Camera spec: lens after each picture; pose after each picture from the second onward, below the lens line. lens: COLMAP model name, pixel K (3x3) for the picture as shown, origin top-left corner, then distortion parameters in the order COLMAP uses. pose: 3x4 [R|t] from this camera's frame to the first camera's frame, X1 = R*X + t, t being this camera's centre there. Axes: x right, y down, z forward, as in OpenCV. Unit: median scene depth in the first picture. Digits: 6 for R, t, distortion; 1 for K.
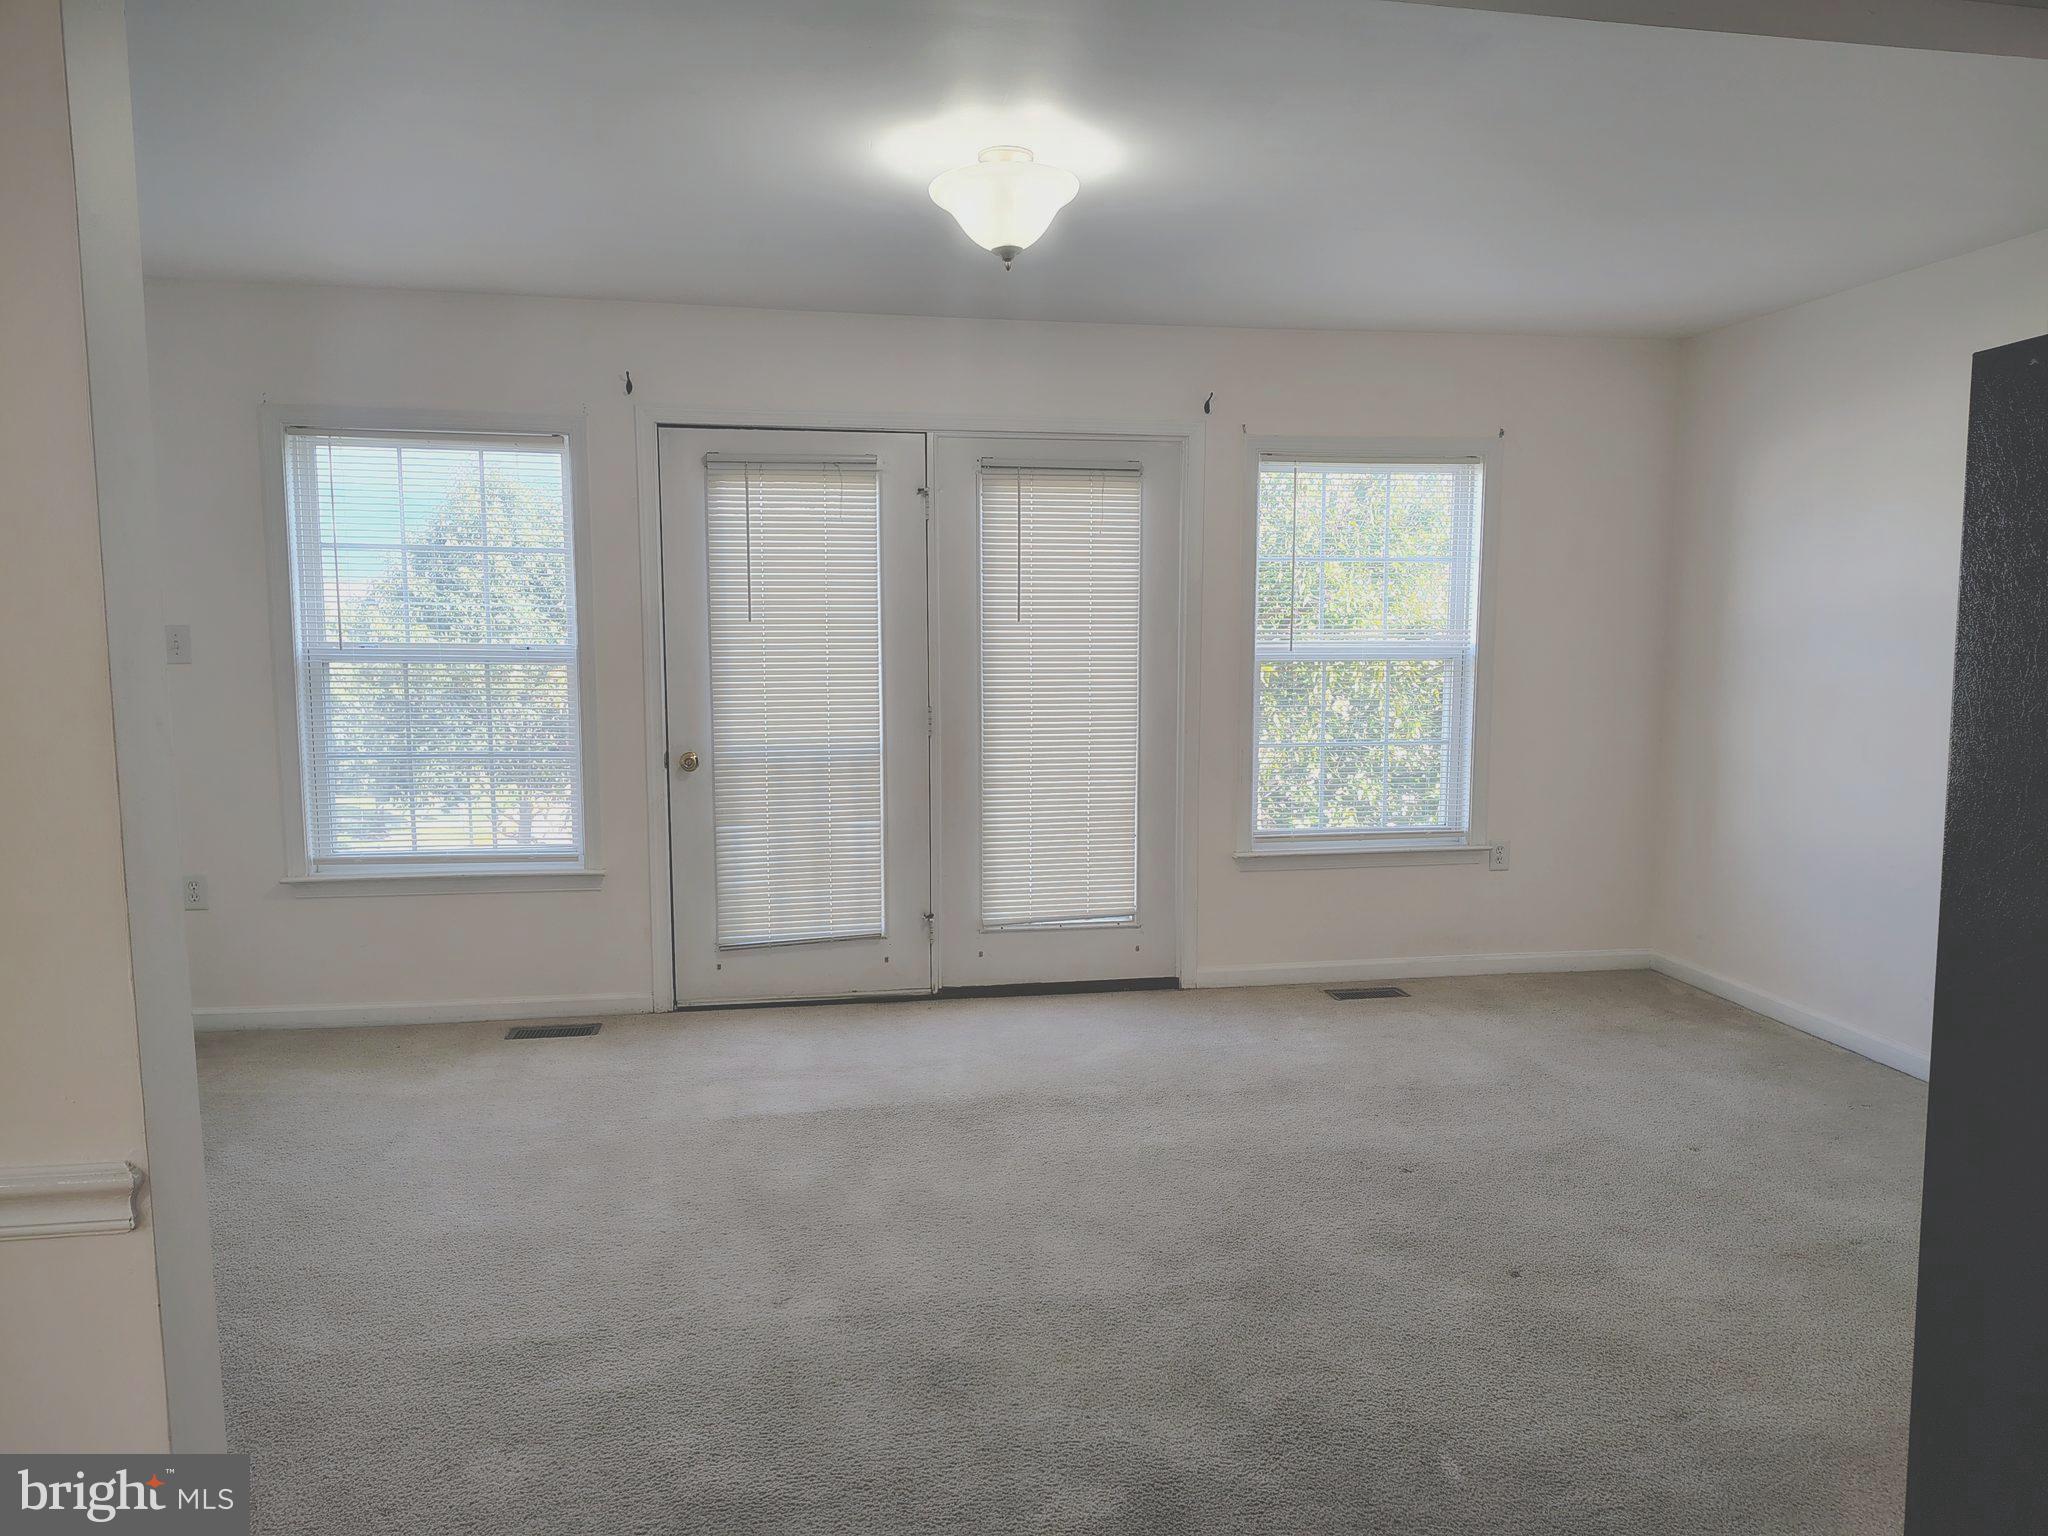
lens RADIAL K [[1455.9, 0, 1024.0], [0, 1455.9, 768.0], [0, 0, 1]] dist [0.065546, -0.054902]
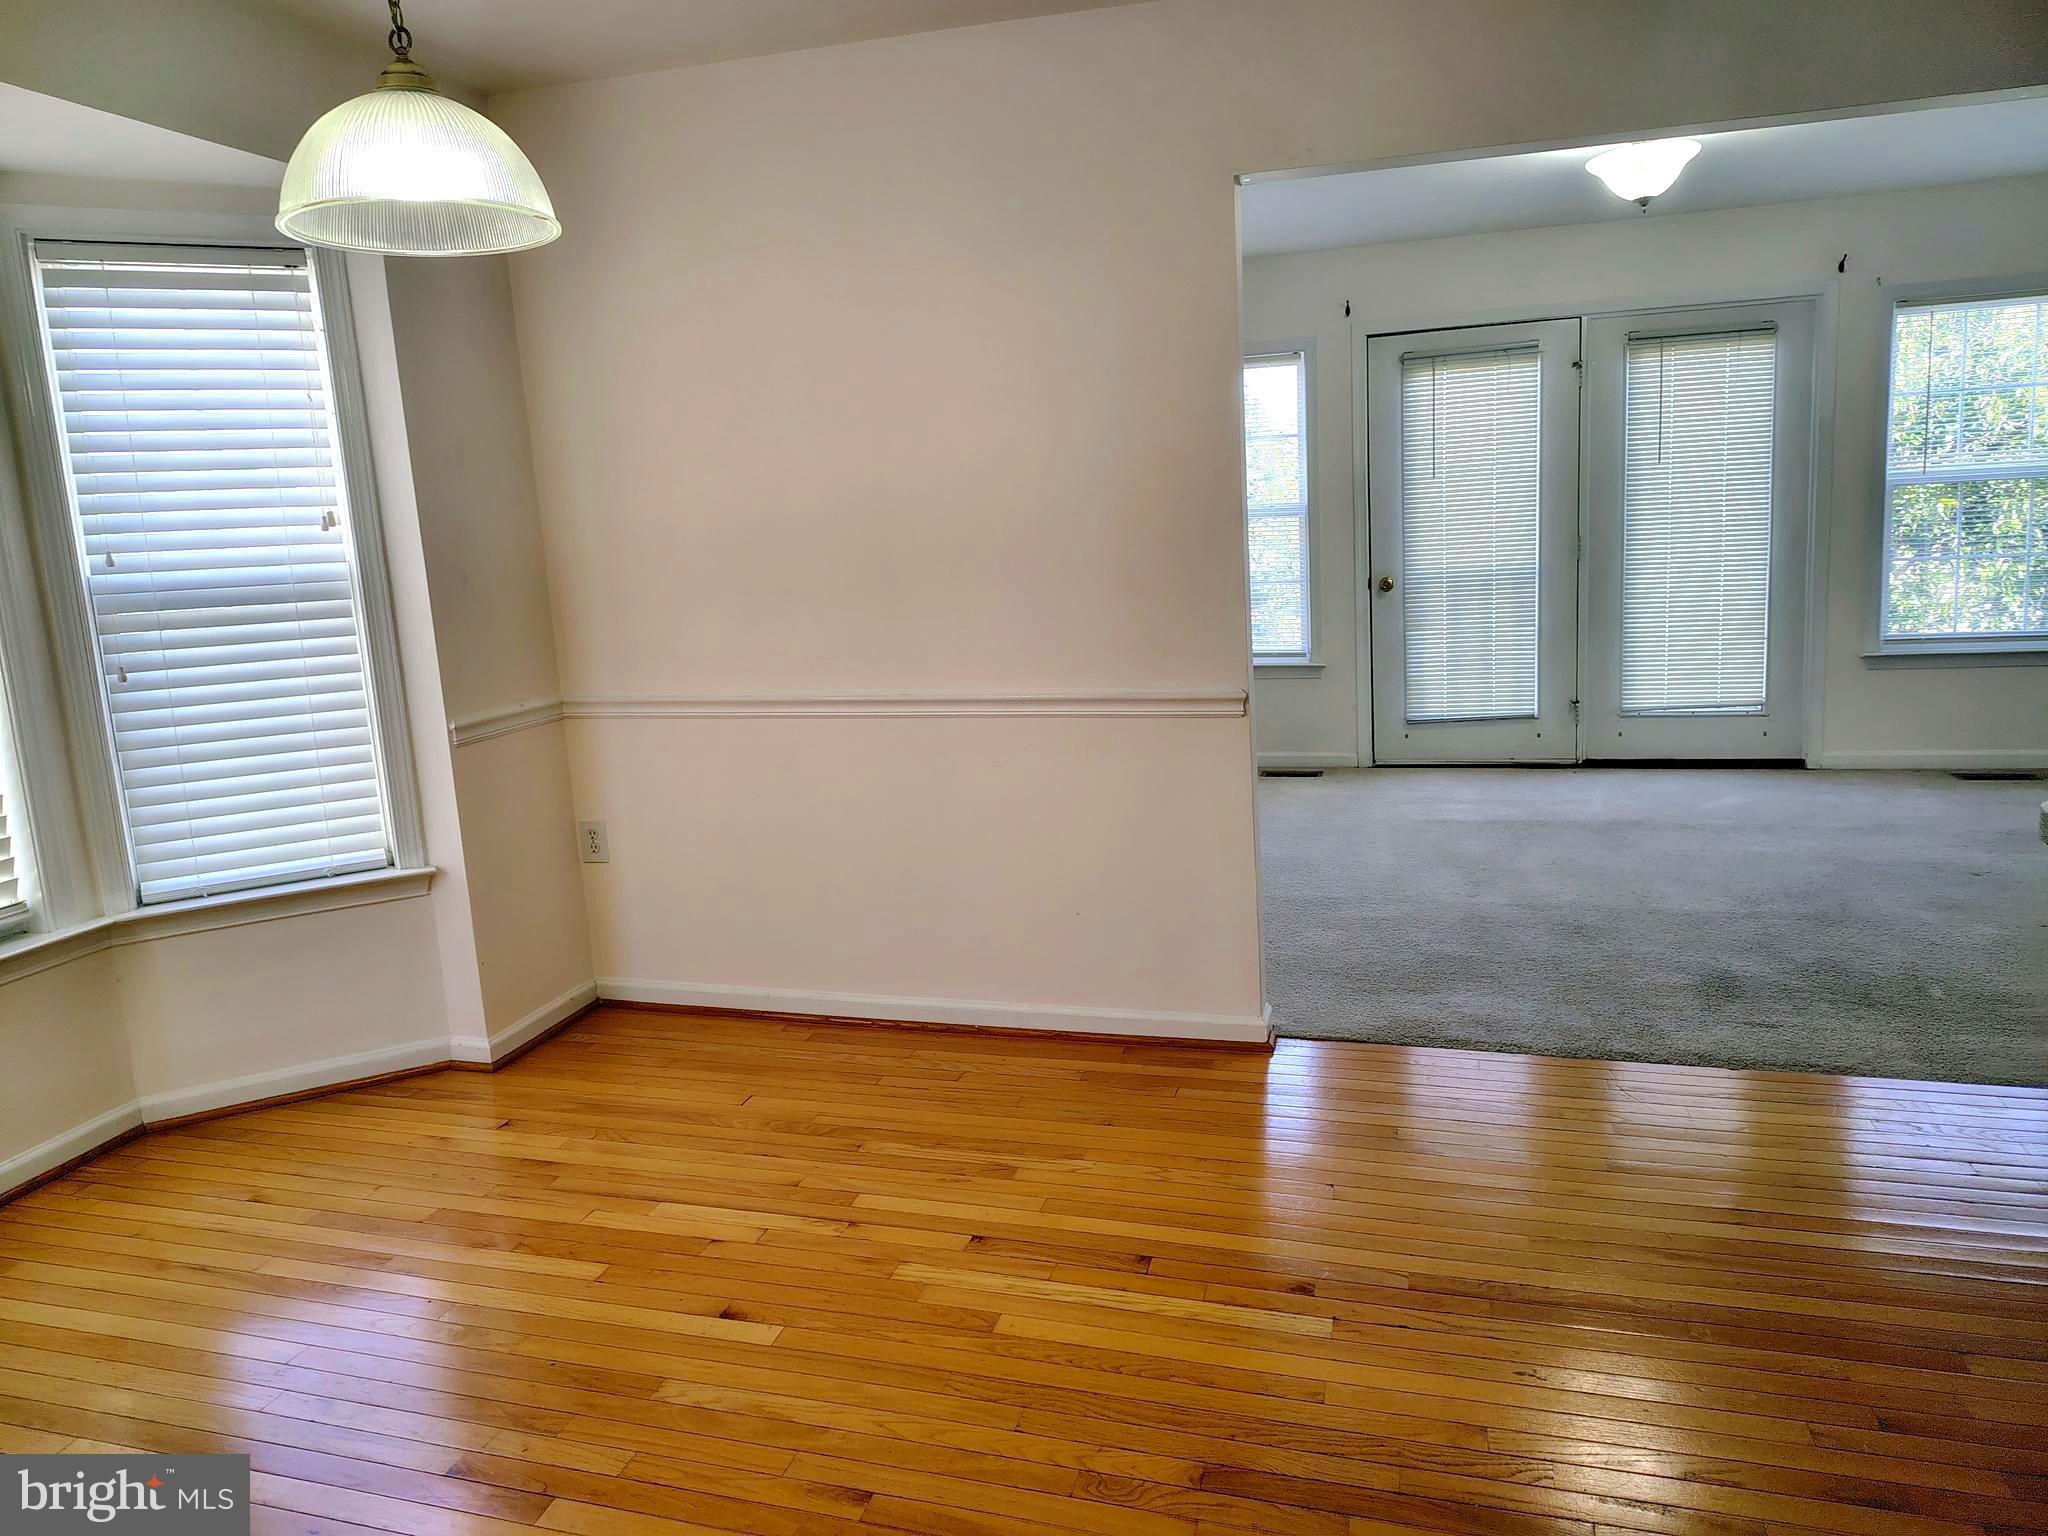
lens RADIAL K [[1405.1, 0, 1018.2], [0, 1405.1, 730.1], [0, 0, 1]] dist [0.116600, -0.154084]
pose [[0.905316, 0.016431, -0.424420, 0.024271], [0.011523, 0.997934, 0.063213, 0.043624], [0.424582, -0.062119, 0.903256, -0.350692]]
